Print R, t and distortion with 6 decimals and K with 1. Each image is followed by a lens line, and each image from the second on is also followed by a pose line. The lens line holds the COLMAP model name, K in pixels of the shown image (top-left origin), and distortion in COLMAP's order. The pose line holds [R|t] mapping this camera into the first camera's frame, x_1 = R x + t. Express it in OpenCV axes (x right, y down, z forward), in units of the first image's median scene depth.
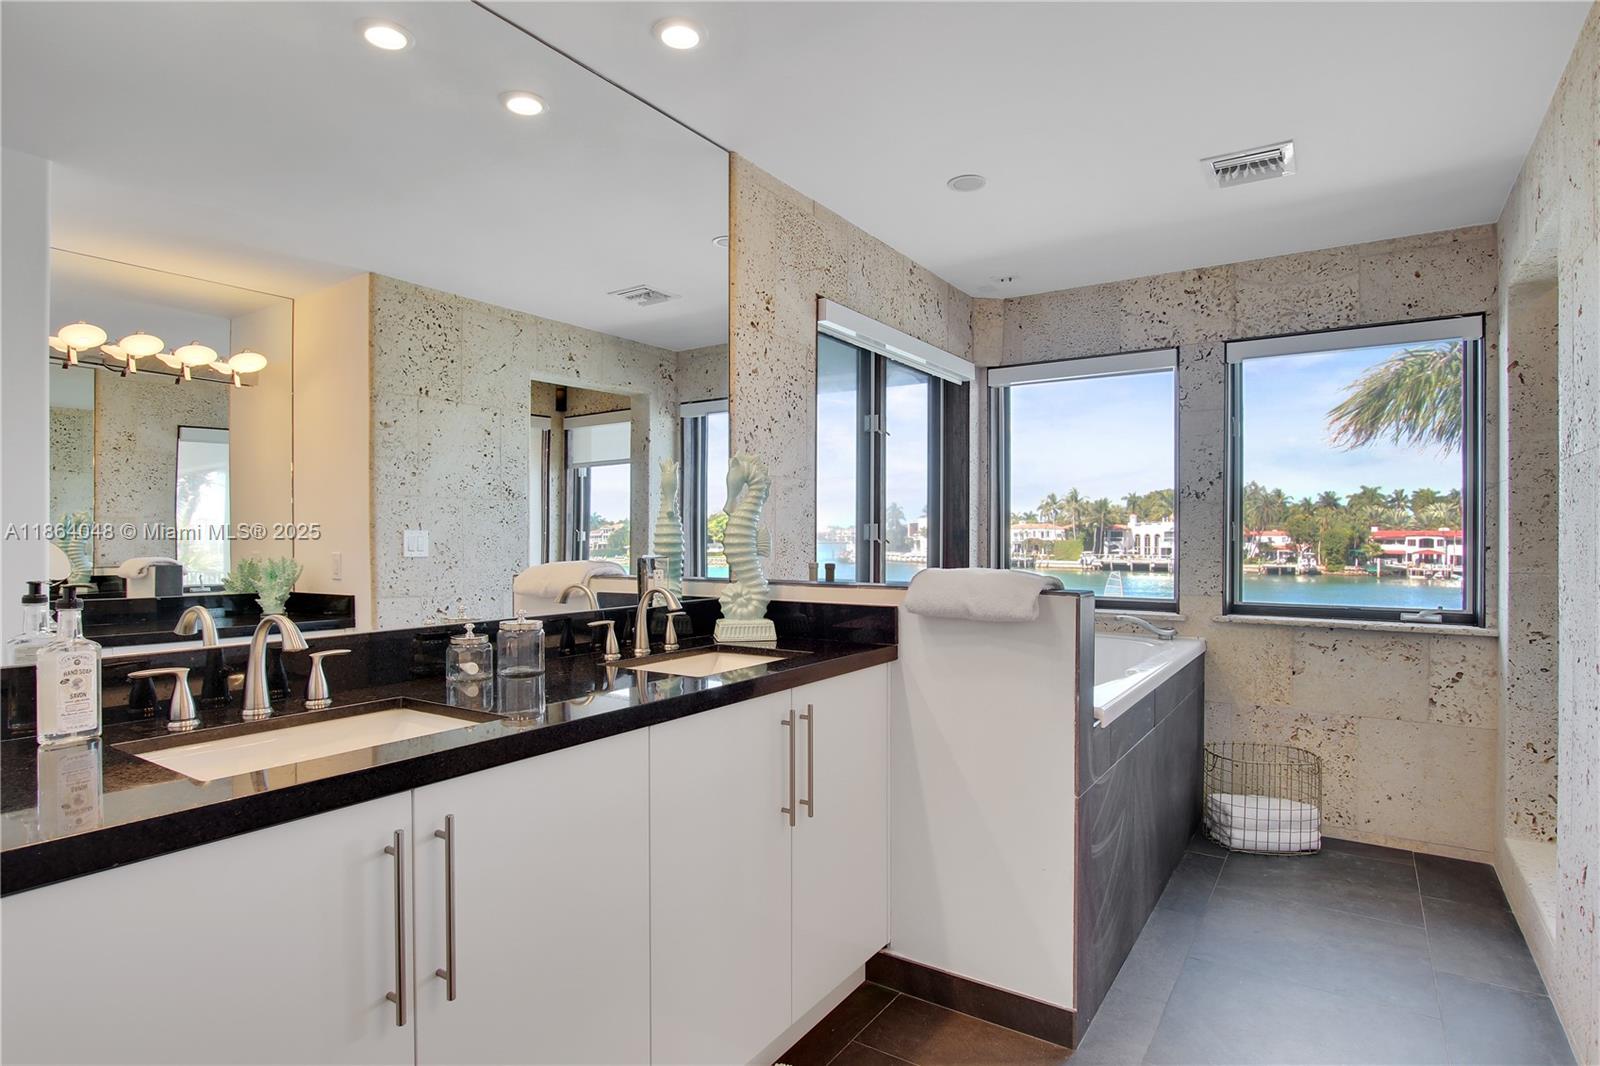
lens RADIAL K [[870.1, 0, 800.0], [0, 870.1, 533.0], [0, 0, 1]] dist [-0.006540, -0.000347]
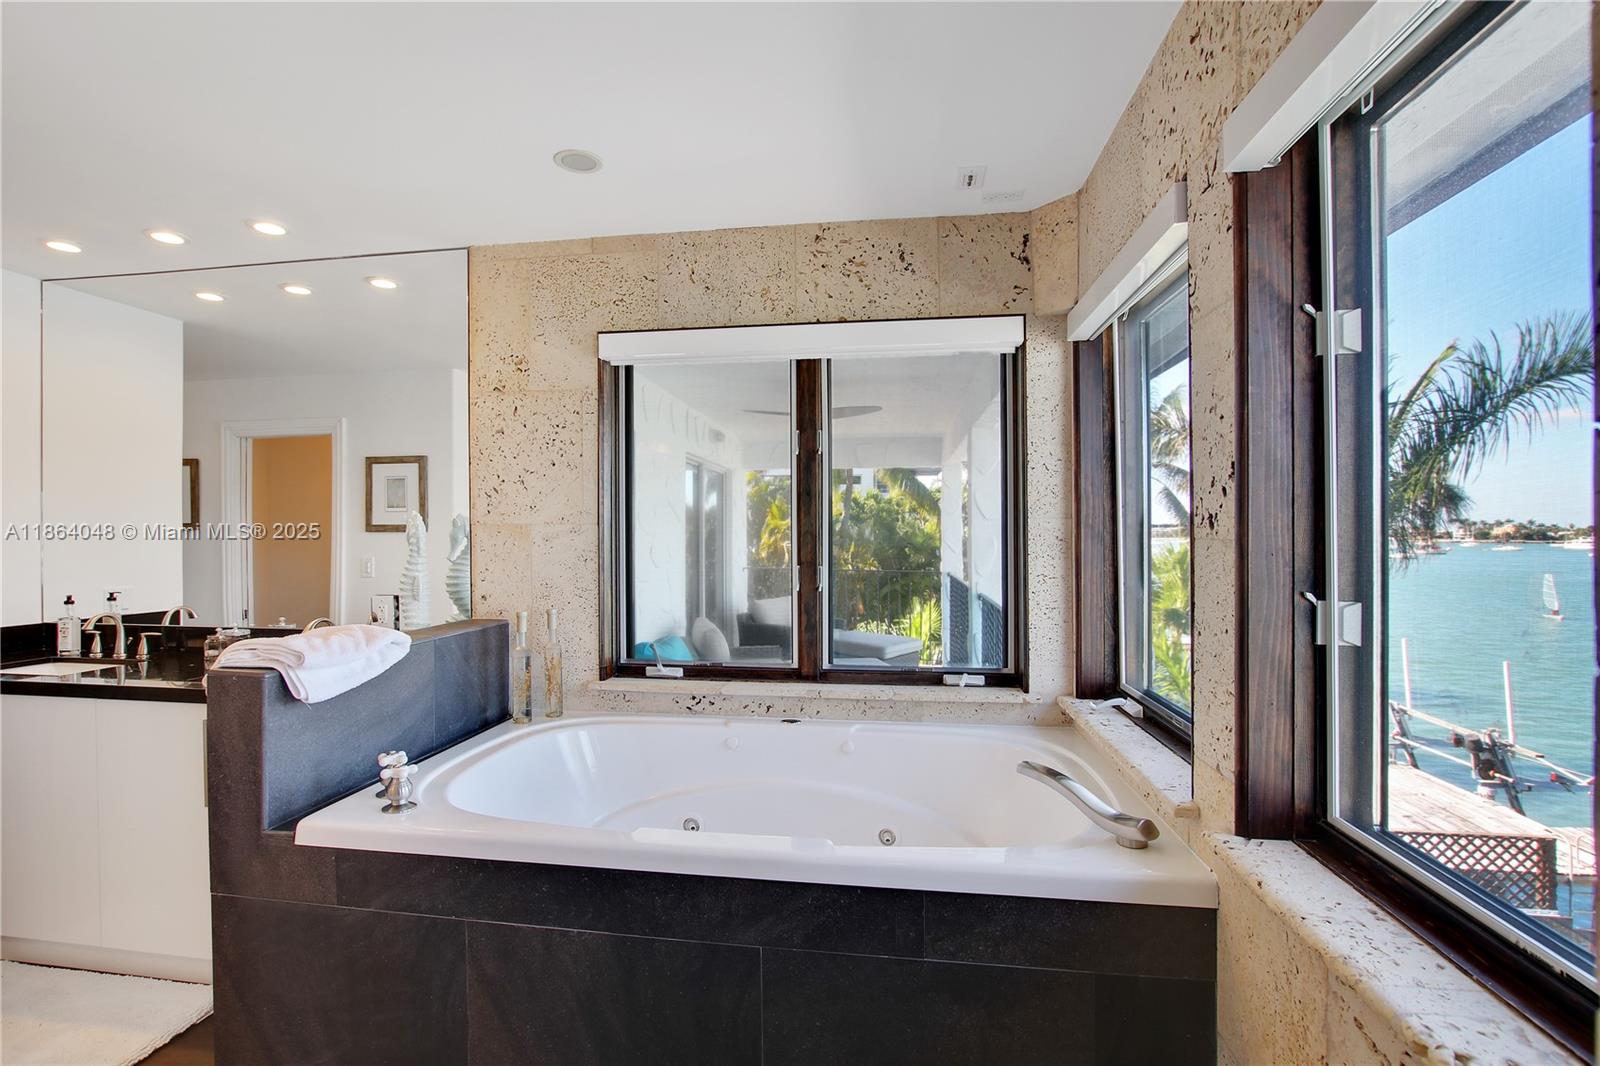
lens RADIAL K [[783.8, 0, 802.6], [0, 783.8, 546.7], [0, 0, 1]] dist [-0.016912, 0.000052]
pose [[0.409939, 0.006251, -0.912092, 0.755525], [0.004587, 0.999950, 0.008914, -0.034536], [0.912102, -0.007839, 0.409889, 0.703295]]
